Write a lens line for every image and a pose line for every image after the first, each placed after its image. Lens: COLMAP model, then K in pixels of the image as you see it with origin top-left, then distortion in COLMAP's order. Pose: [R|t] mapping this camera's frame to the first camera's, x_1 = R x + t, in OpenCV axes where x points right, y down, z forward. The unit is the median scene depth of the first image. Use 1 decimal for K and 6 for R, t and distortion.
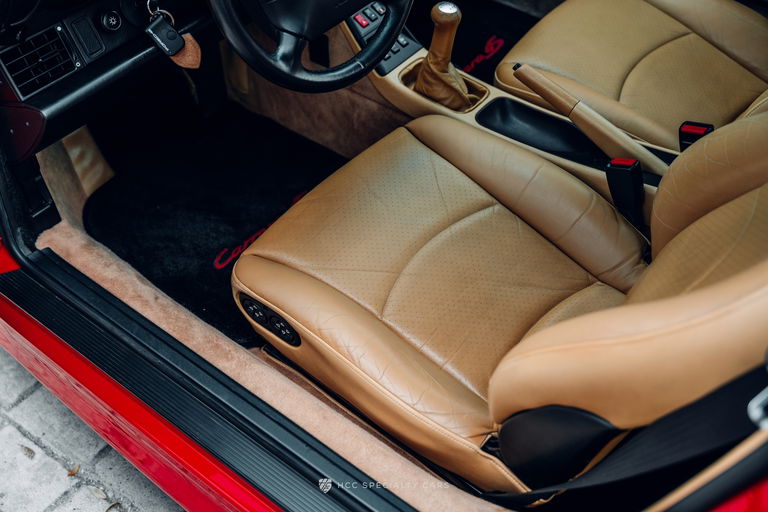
lens RADIAL K [[875.7, 0, 384.0], [0, 875.7, 256.0], [0, 0, 1]] dist [0.008812, -0.004962]
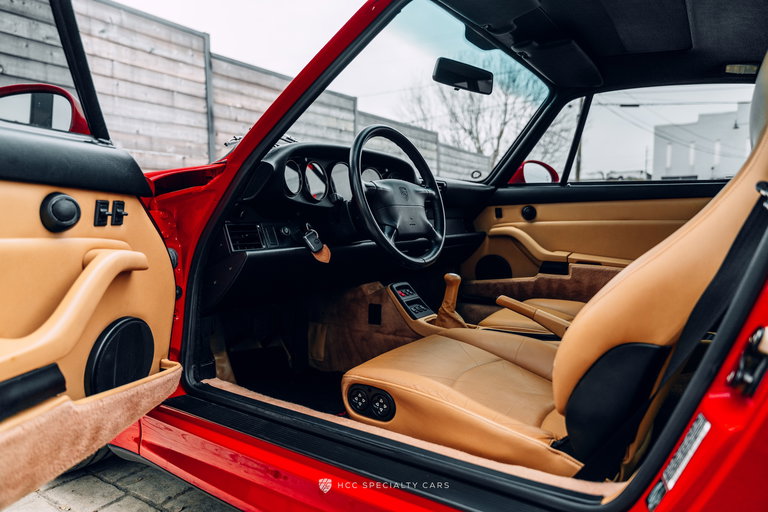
lens RADIAL K [[506.5, 0, 384.0], [0, 506.5, 256.0], [0, 0, 1]] dist [0.001701, 0.000380]
pose [[0.996383, 0.025481, 0.081067, -0.178004], [0.034619, 0.749513, -0.661084, 0.429176], [-0.077606, 0.661499, 0.745920, 0.226026]]
